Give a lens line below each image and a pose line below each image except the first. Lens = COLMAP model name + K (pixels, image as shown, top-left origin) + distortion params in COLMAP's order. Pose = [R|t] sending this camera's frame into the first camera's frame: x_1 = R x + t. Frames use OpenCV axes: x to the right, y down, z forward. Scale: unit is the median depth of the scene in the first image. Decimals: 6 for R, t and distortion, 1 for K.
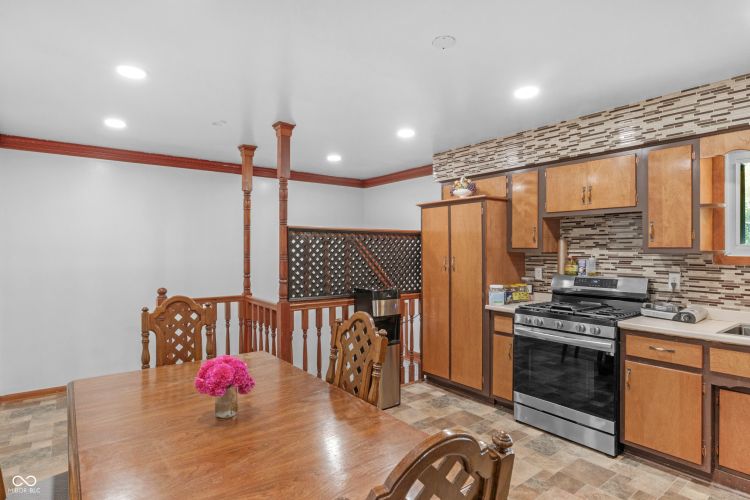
lens RADIAL K [[381.8, 0, 394.8], [0, 381.8, 247.6], [0, 0, 1]] dist [-0.008587, -0.000263]
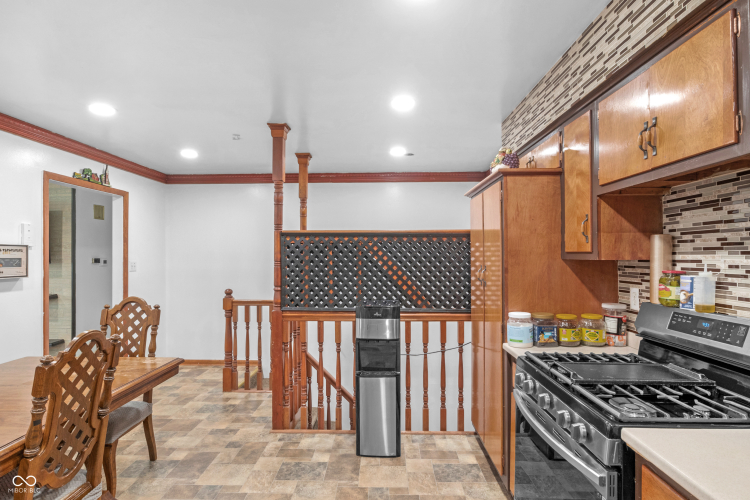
lens RADIAL K [[381.8, 0, 386.4], [0, 381.8, 251.3], [0, 0, 1]] dist [-0.008587, -0.000263]
pose [[0.782117, -0.009340, -0.623062, 0.485007], [0.005766, 0.999953, -0.007752, 0.002599], [0.623105, 0.002471, 0.782134, 0.389150]]
